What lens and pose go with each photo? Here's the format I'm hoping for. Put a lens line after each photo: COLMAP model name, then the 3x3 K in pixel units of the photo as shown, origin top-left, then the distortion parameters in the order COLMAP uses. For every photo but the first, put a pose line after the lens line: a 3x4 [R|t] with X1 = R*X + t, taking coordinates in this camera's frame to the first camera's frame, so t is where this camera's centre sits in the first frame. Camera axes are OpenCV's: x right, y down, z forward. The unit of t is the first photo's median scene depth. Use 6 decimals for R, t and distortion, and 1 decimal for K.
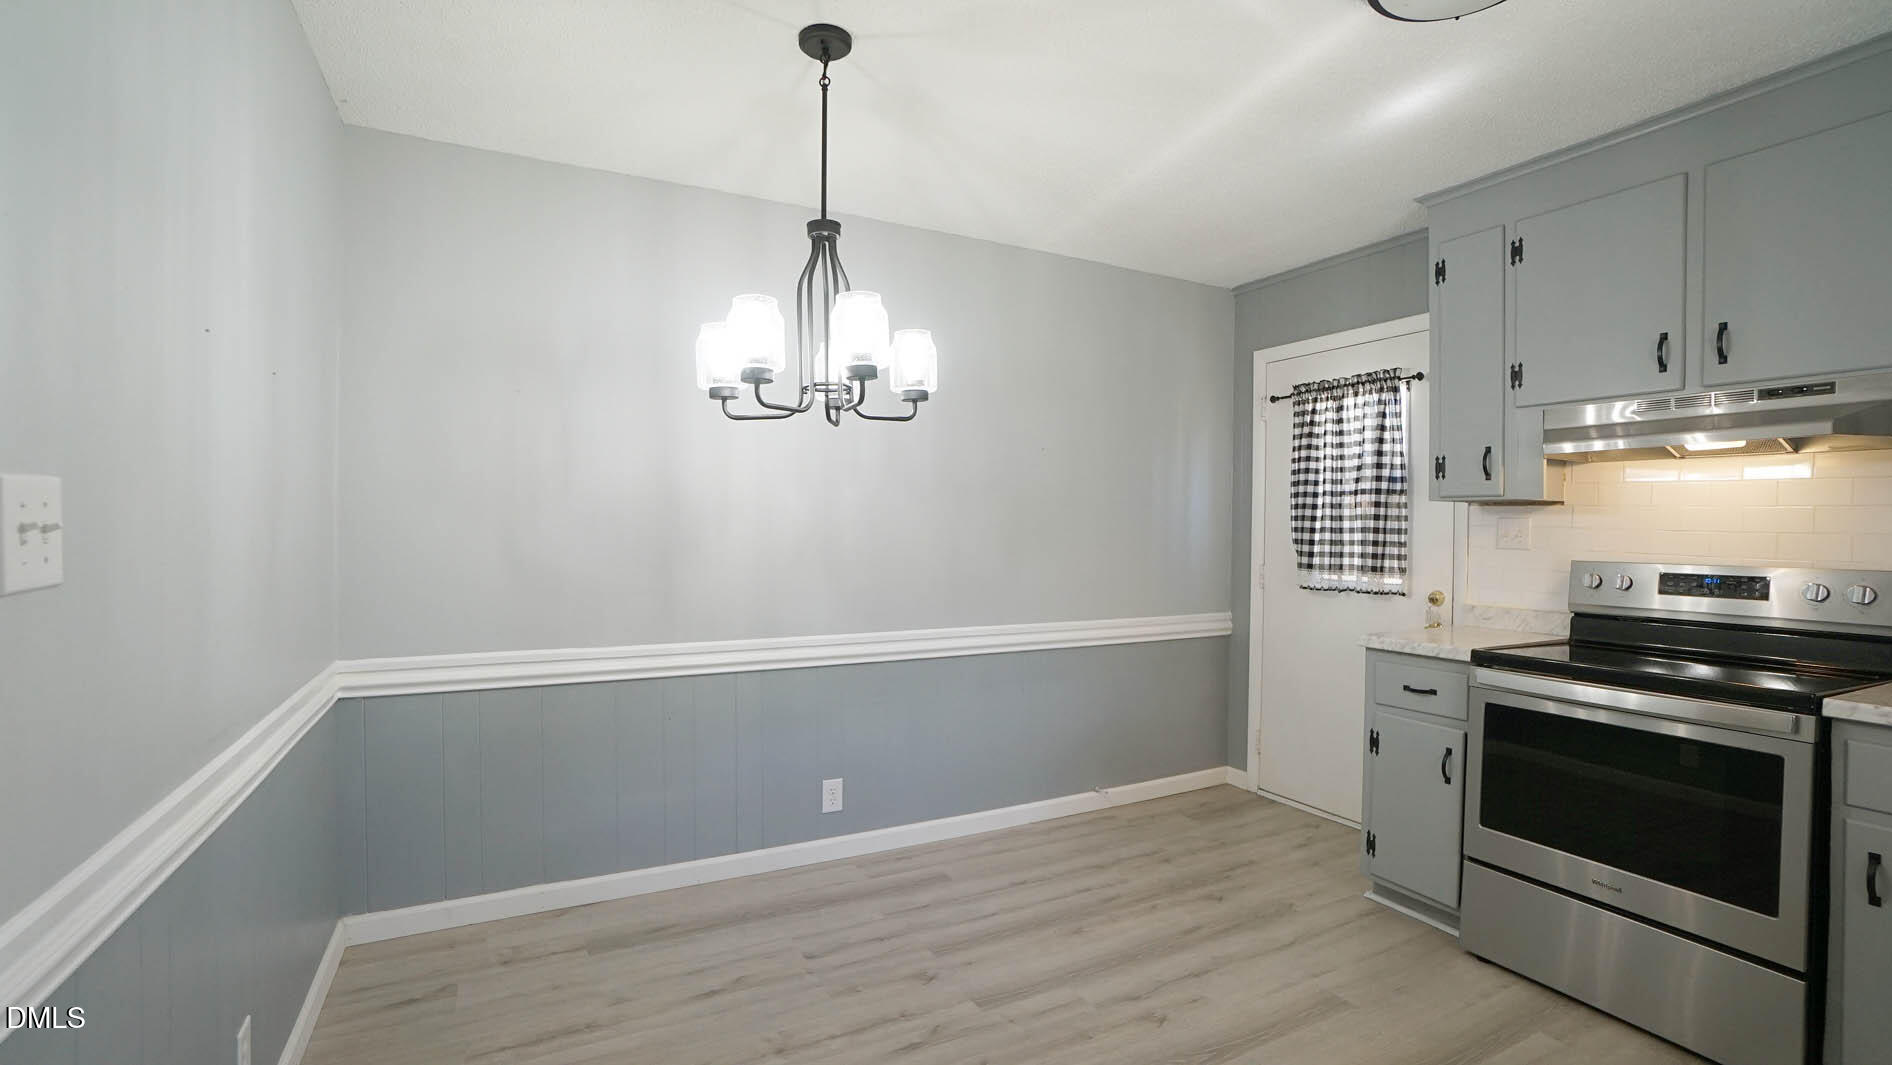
lens RADIAL K [[832.5, 0, 944.6], [0, 832.5, 536.0], [0, 0, 1]] dist [-0.069881, 0.026209]
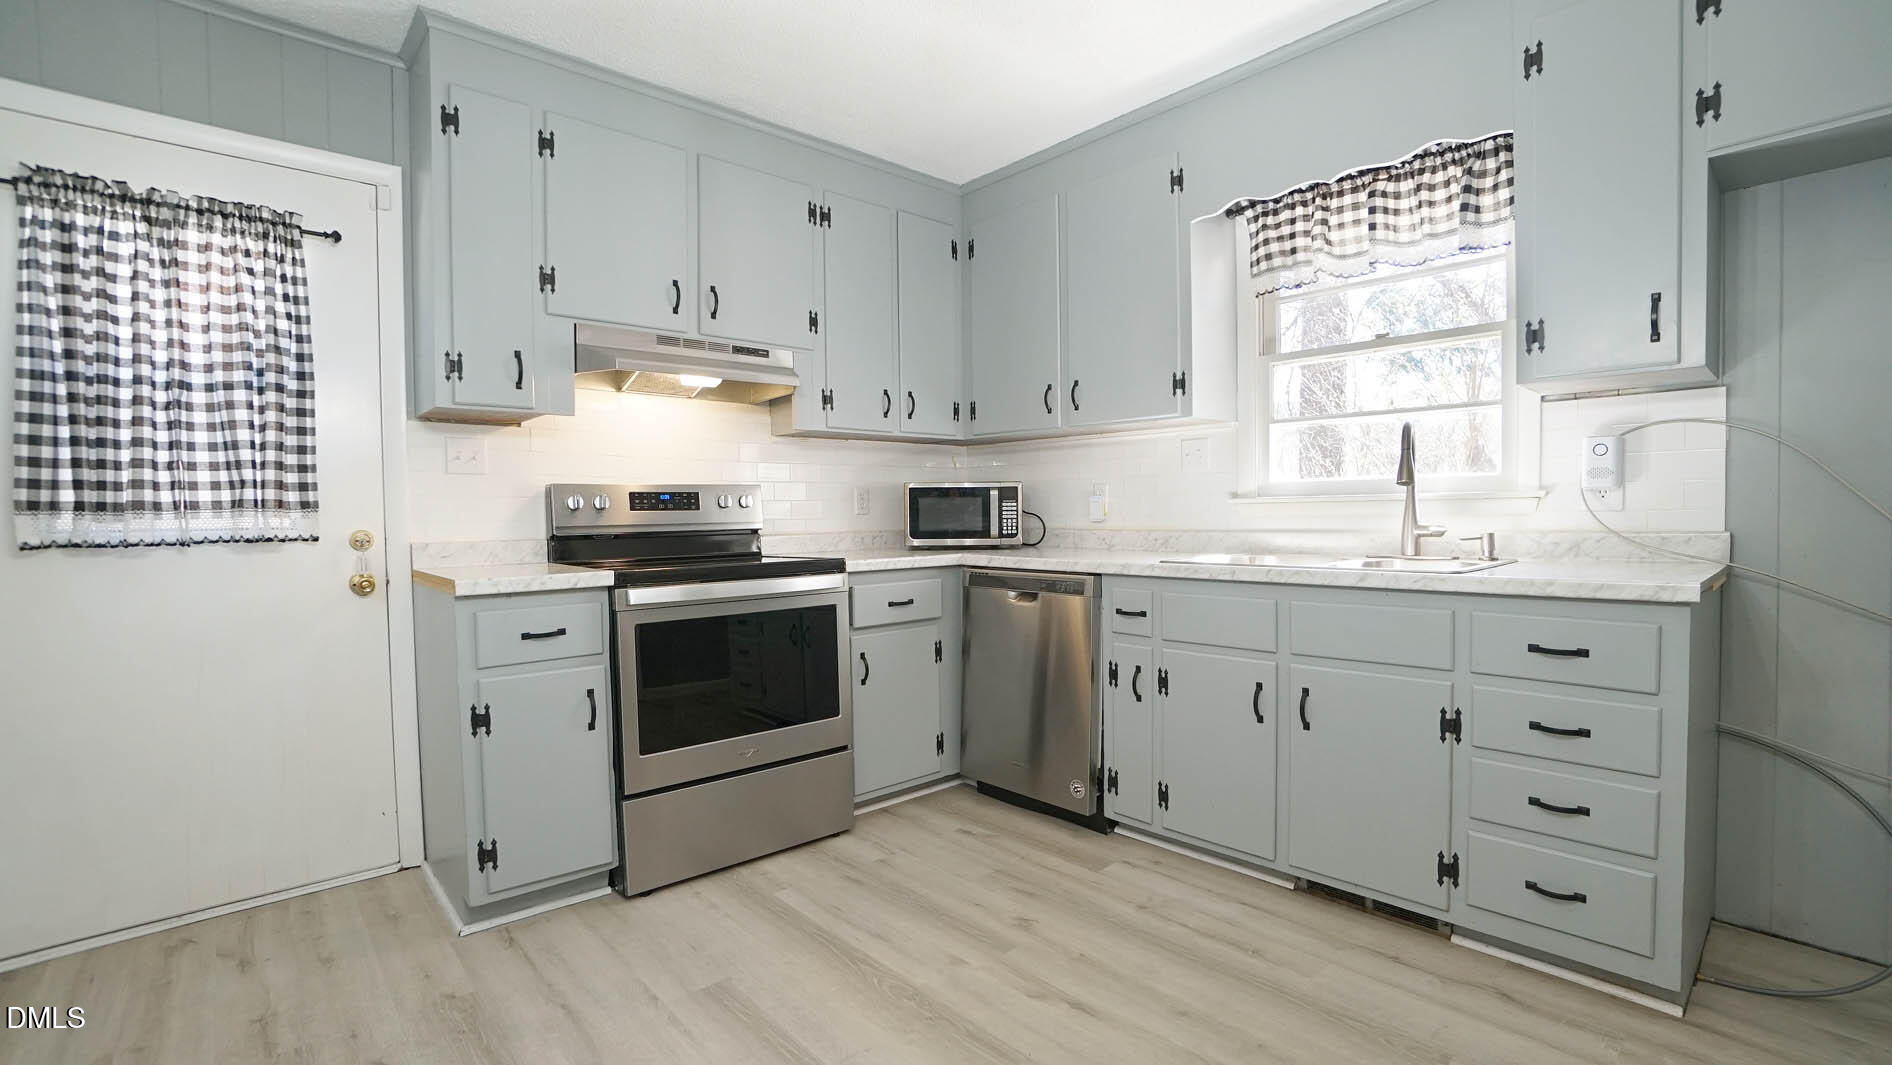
lens RADIAL K [[832.5, 0, 944.6], [0, 832.5, 536.0], [0, 0, 1]] dist [-0.069881, 0.026209]
pose [[-0.245982, -0.034829, 0.968648, -0.258413], [0.020911, 0.998931, 0.041228, 0.053676], [-0.969049, 0.030397, -0.244991, 0.667157]]
